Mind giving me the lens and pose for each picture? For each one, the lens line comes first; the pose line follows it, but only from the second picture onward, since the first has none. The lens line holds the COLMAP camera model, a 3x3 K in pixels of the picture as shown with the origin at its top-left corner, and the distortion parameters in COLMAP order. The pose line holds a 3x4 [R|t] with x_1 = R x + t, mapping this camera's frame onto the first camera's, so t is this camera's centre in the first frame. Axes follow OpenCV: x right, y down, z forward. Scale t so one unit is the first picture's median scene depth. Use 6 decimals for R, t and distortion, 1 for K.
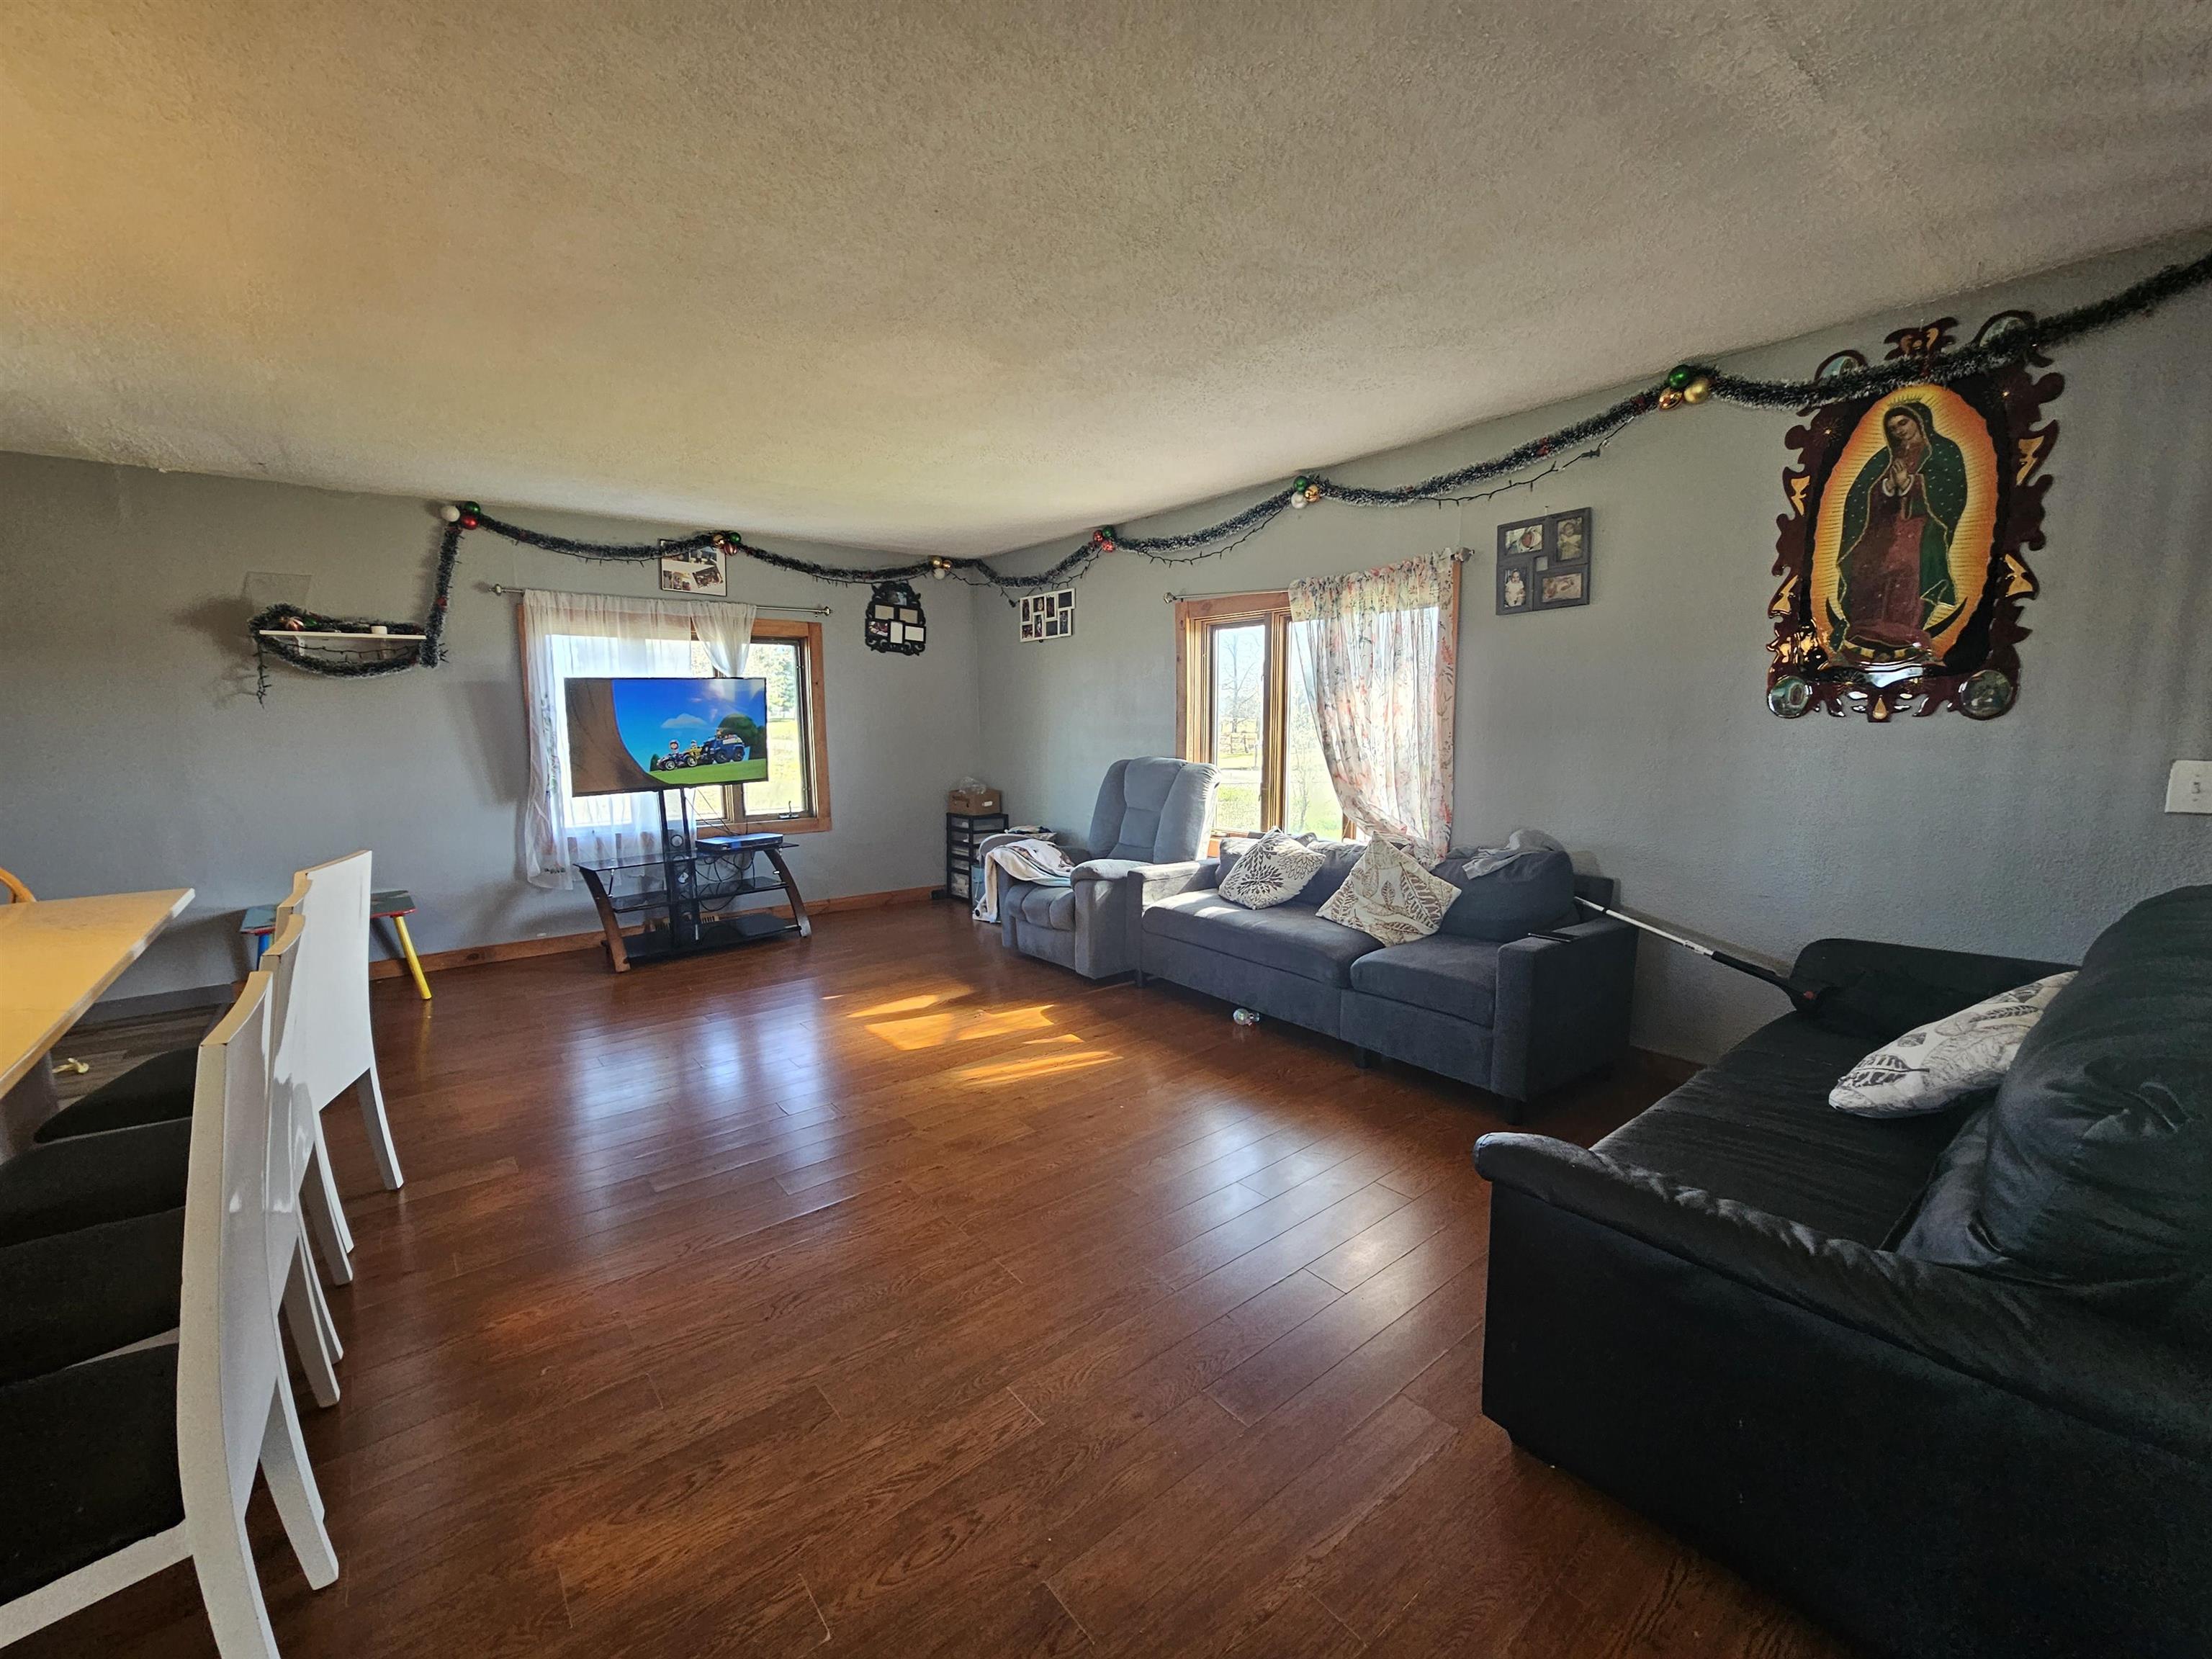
lens RADIAL K [[907.0, 0, 1101.2], [0, 907.0, 842.3], [0, 0, 1]] dist [-0.003147, 0.000954]
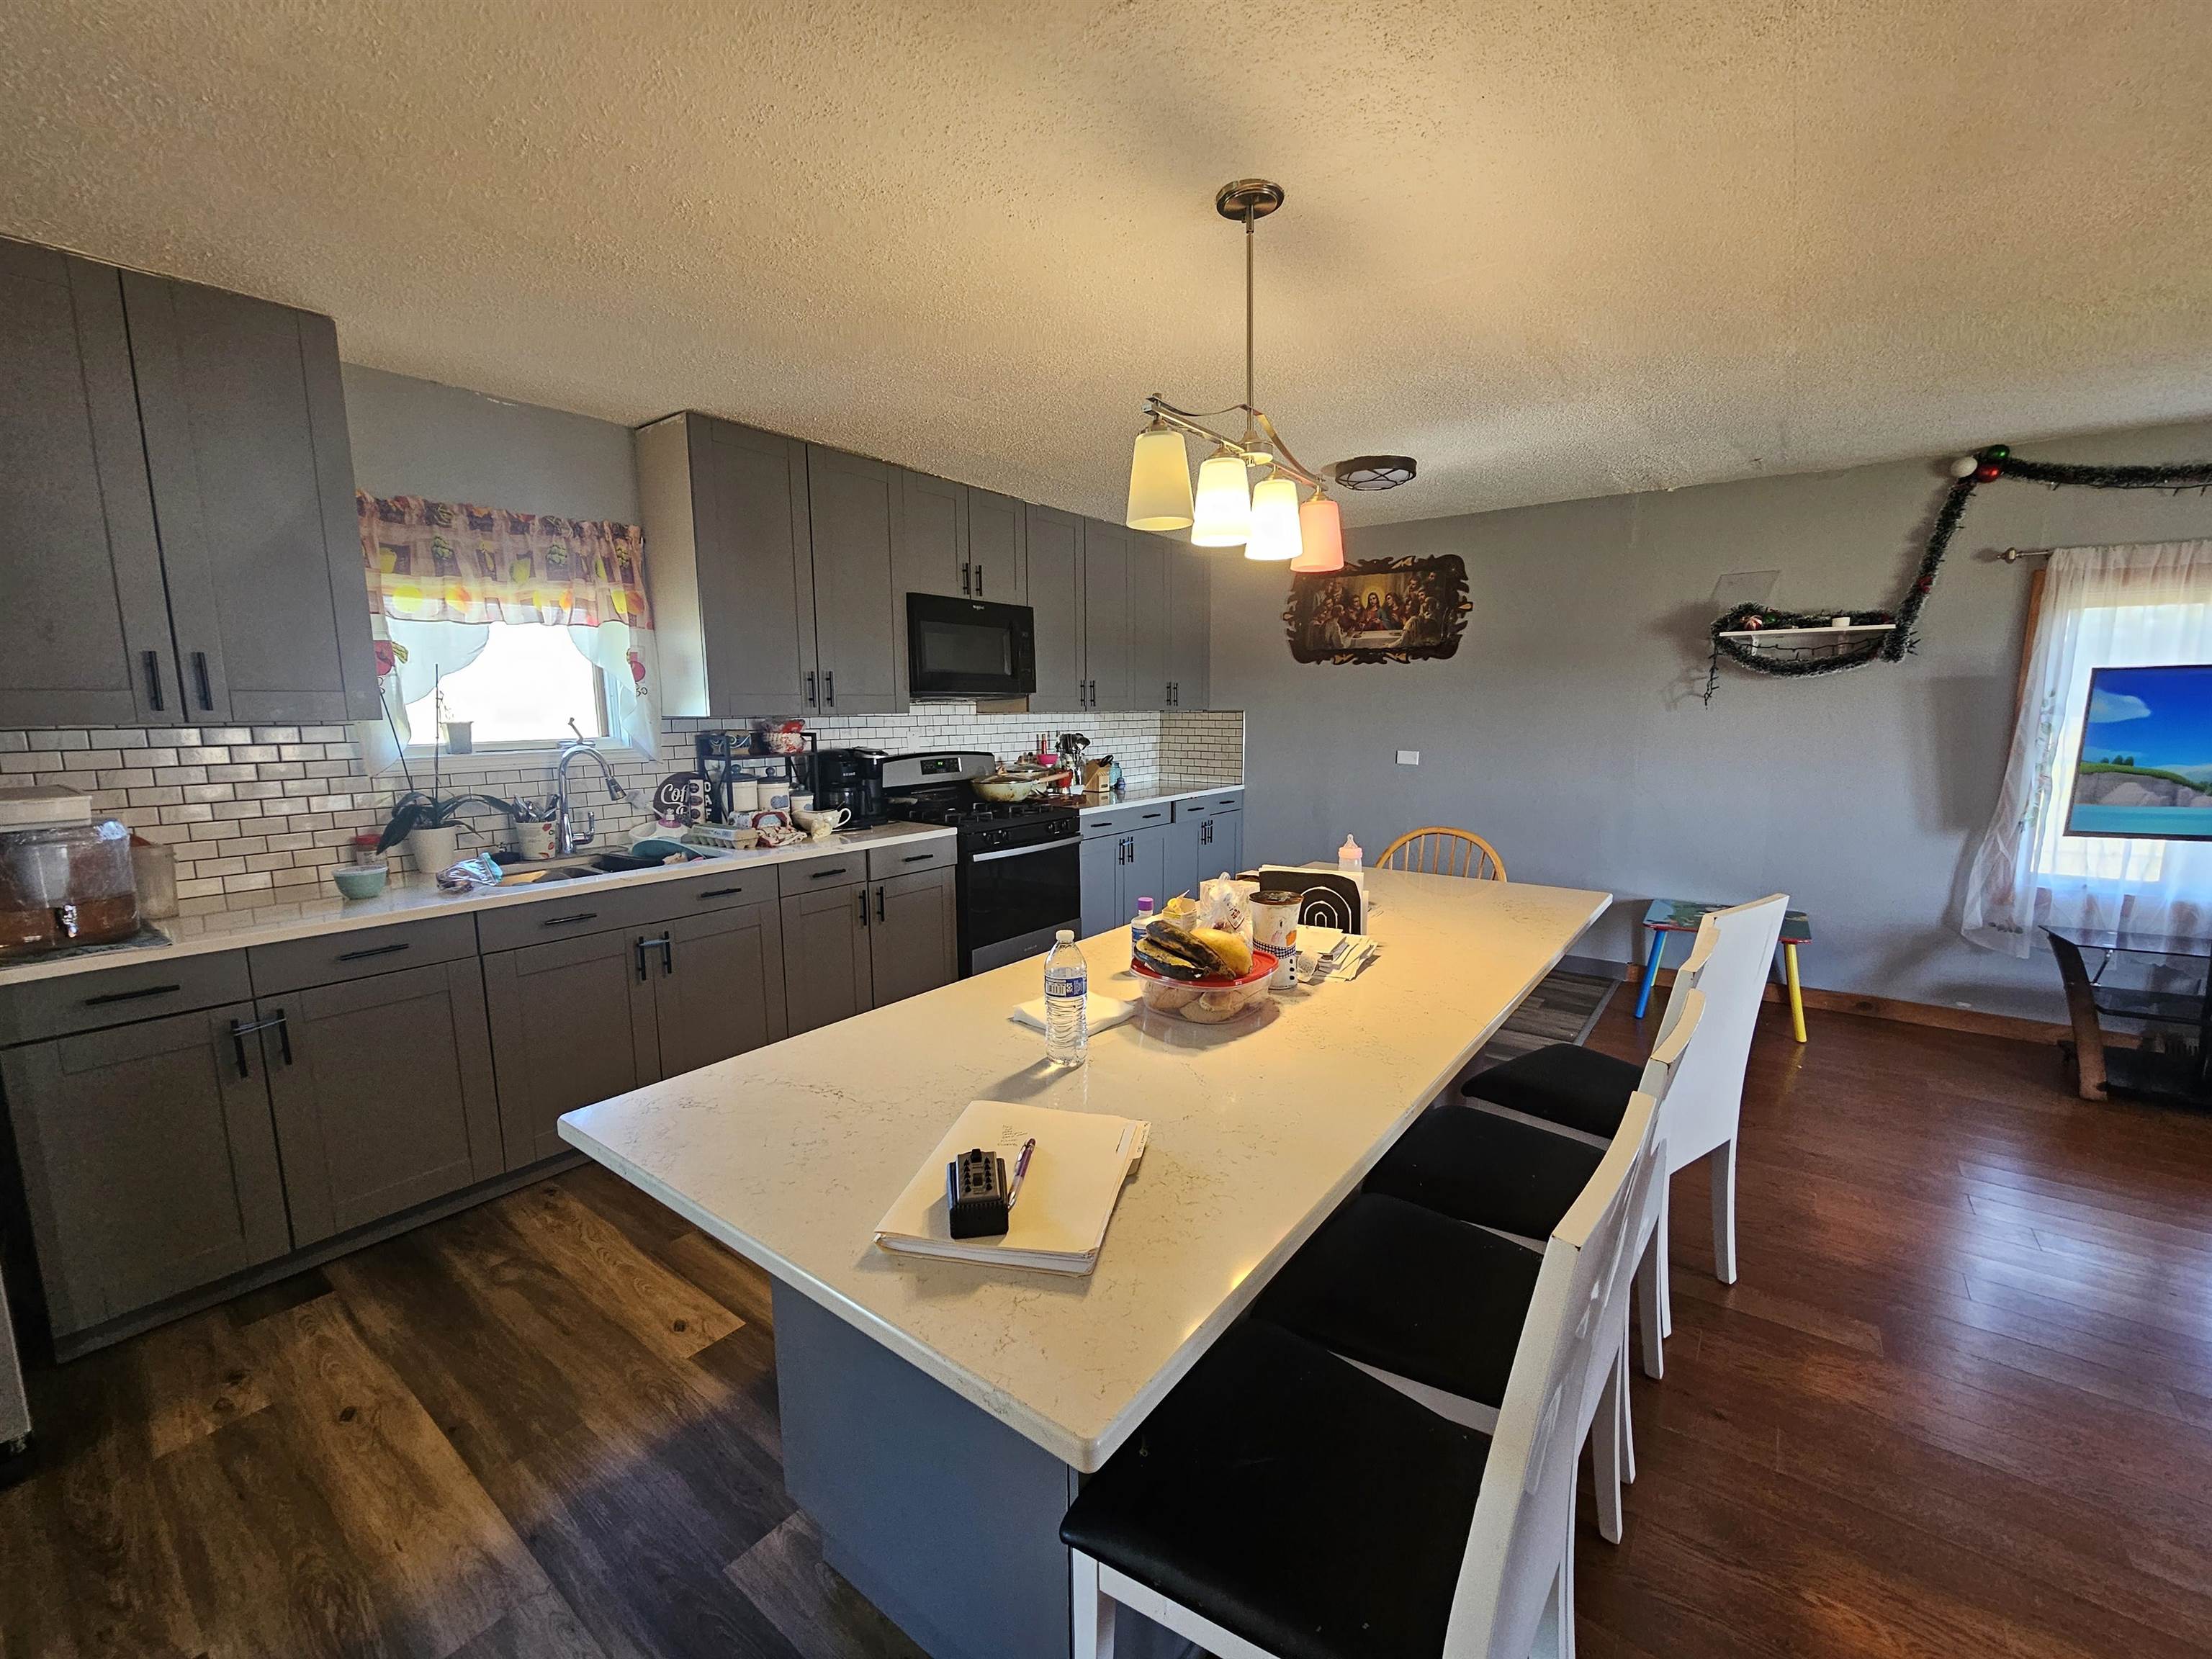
lens RADIAL K [[907.0, 0, 1106.1], [0, 907.0, 840.5], [0, 0, 1]] dist [-0.003147, 0.000954]
pose [[0.250107, 0.150754, -0.956410, -0.091779], [-0.132425, 0.983847, 0.120449, -0.033663], [0.959119, 0.096527, 0.266031, 0.089389]]
